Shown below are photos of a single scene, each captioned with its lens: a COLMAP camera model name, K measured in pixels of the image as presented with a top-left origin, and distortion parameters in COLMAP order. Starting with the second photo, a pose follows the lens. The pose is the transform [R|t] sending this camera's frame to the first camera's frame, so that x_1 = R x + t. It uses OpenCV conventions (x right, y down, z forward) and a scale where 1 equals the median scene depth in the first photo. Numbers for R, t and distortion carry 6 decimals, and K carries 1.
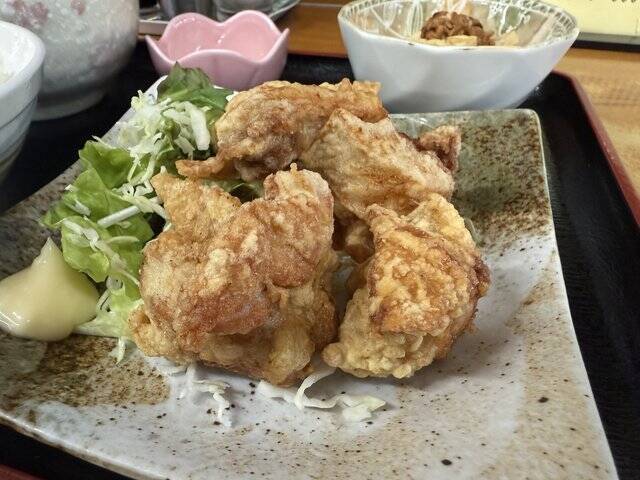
lens RADIAL K [[447.5, 0, 272.7], [0, 447.5, 240.1], [0, 0, 1]] dist [-0.000424, -0.008720]
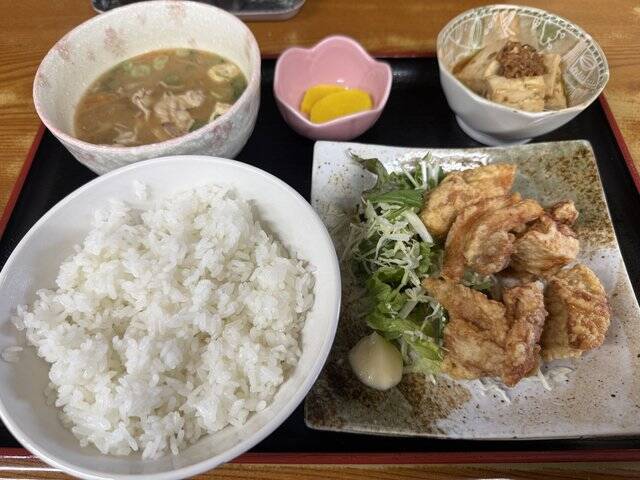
lens RADIAL K [[450.2, 0, 320.0], [0, 450.2, 240.0], [0, 0, 1]] dist [-0.001444, -0.055265]
pose [[0.954048, -0.256583, 0.154784, -0.789916], [0.191102, 0.918846, 0.345256, -0.869147], [-0.230809, -0.299811, 0.925657, -0.393606]]
